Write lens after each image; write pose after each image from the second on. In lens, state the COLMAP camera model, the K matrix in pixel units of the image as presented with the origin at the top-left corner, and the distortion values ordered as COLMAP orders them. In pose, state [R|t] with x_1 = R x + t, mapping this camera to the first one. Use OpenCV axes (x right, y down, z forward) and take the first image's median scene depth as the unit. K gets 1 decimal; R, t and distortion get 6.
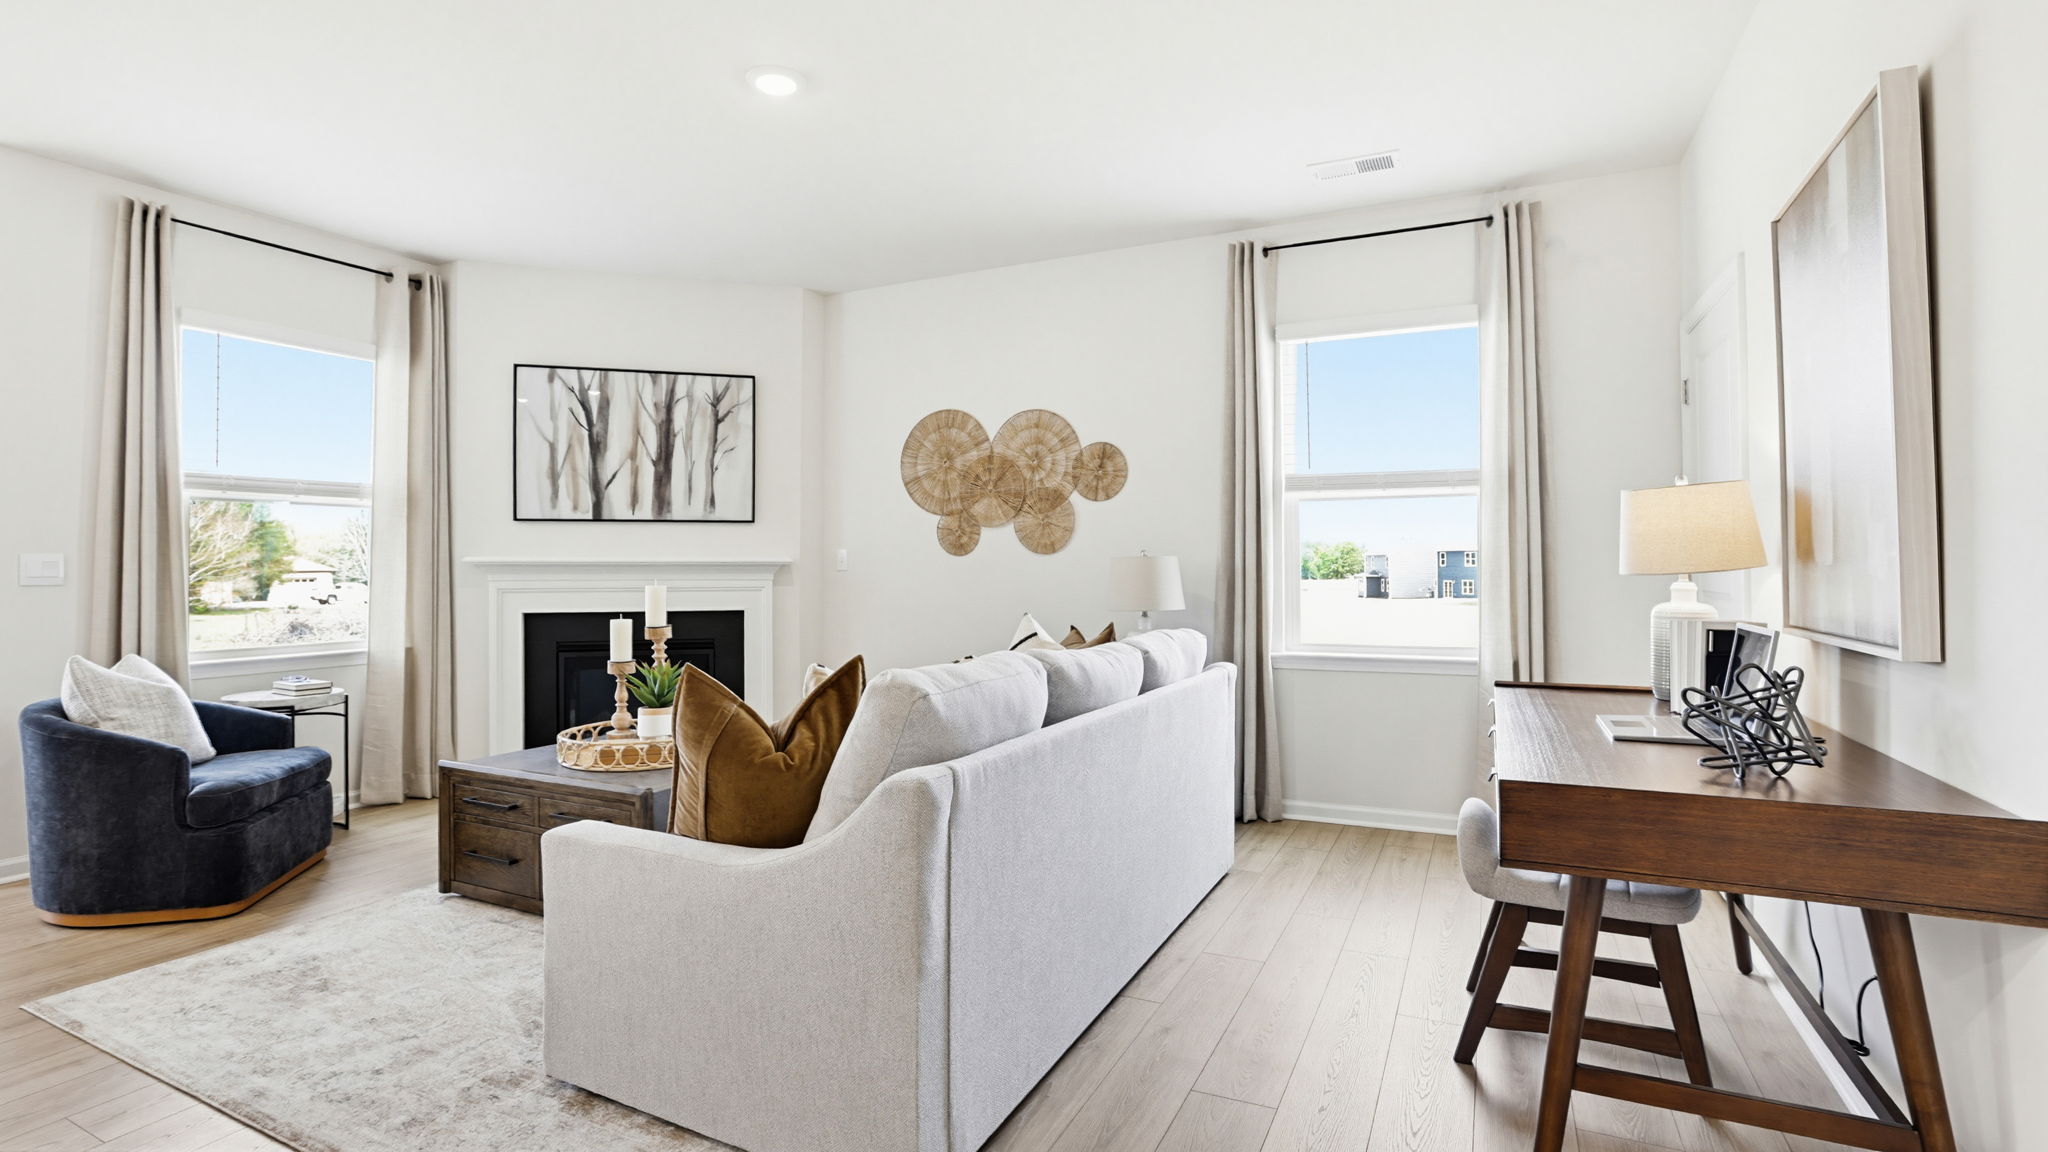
lens RADIAL K [[934.6, 0, 1001.1], [0, 934.6, 546.6], [0, 0, 1]] dist [-0.021363, -0.000640]
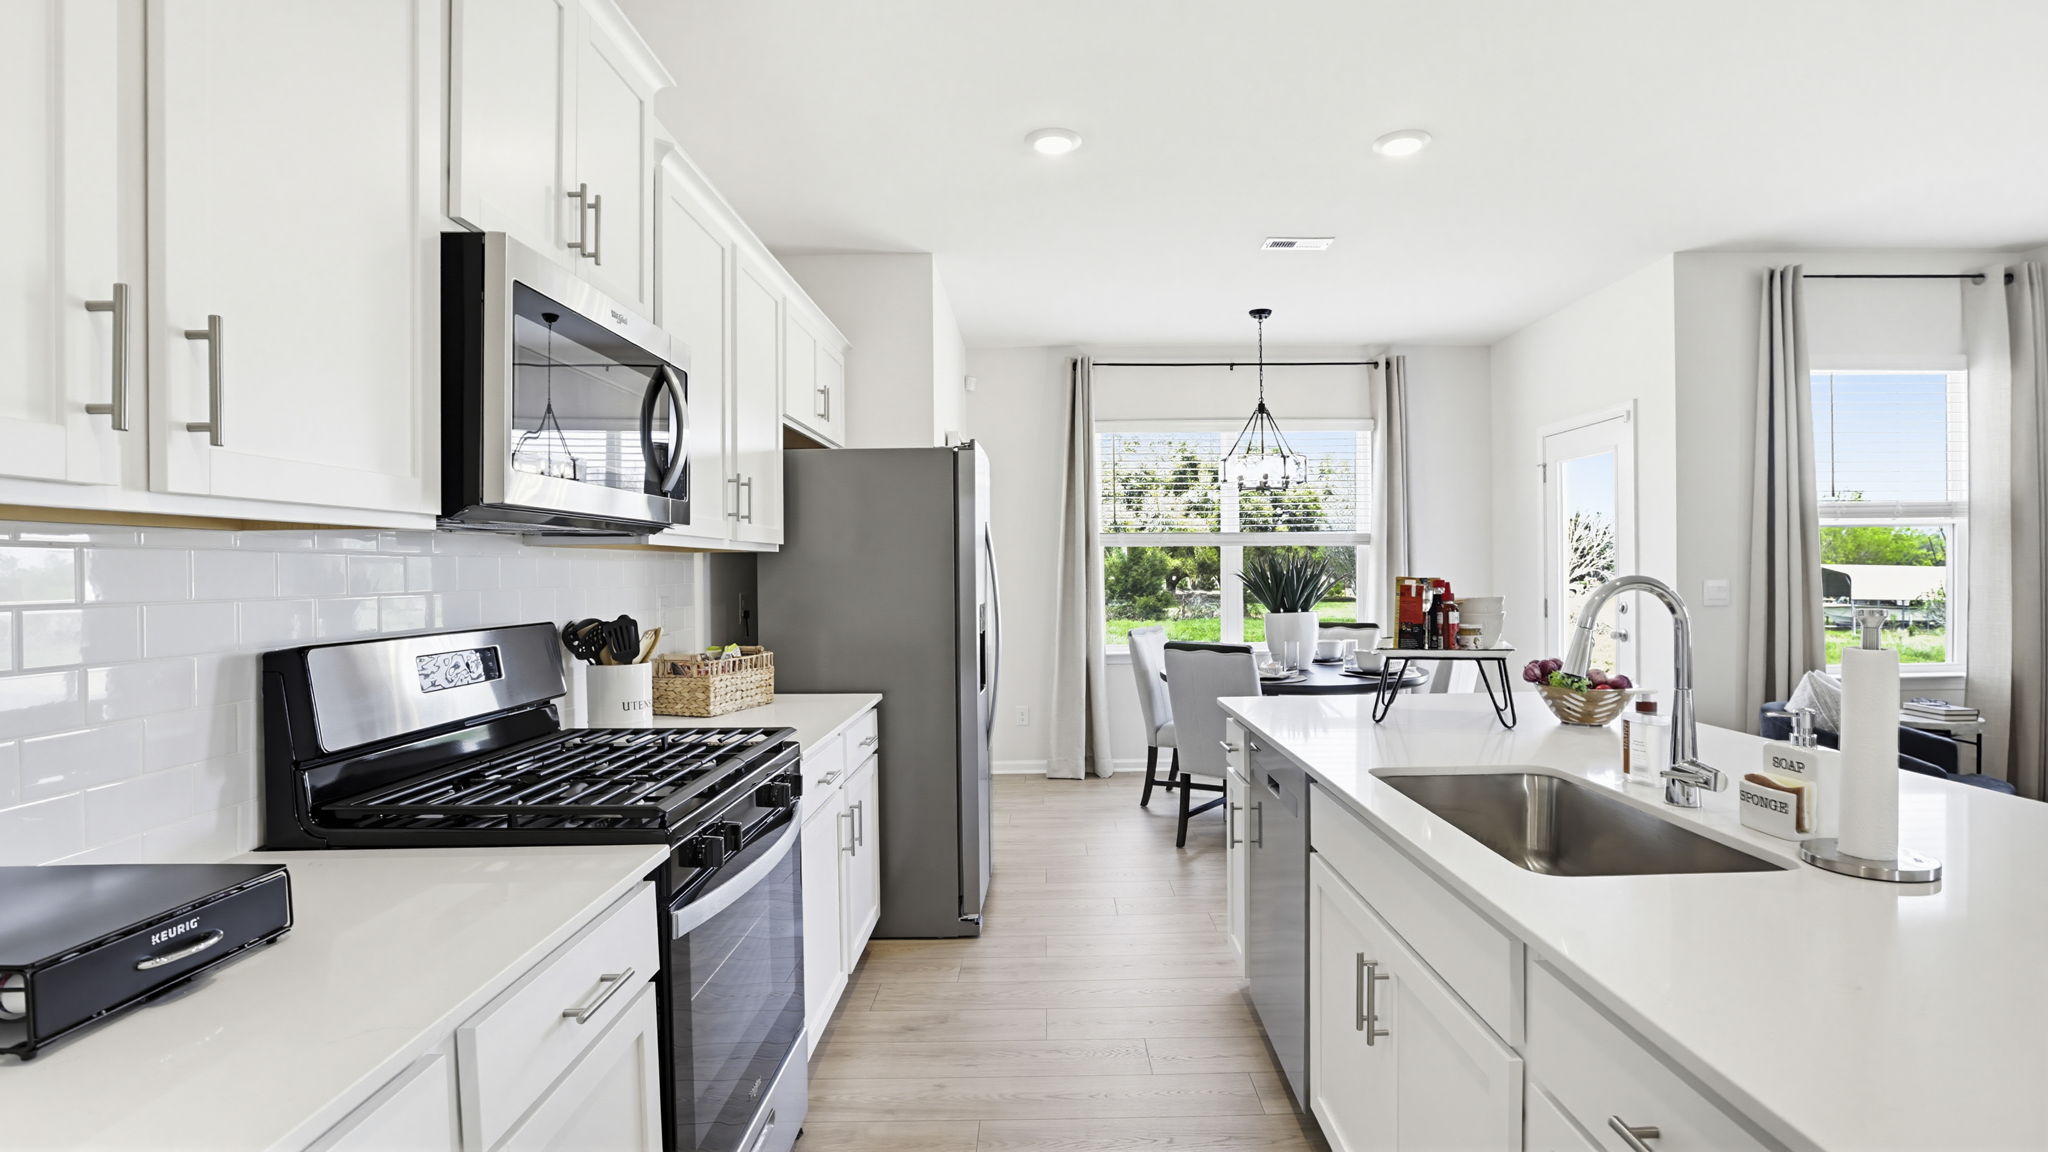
lens RADIAL K [[947.9, 0, 1072.6], [0, 947.9, 574.5], [0, 0, 1]] dist [-0.017950, 0.005531]
pose [[0.502732, 0.004388, -0.864431, -0.281613], [0.027909, 0.999383, 0.021304, -0.035647], [0.863991, -0.034835, 0.502300, -0.259702]]
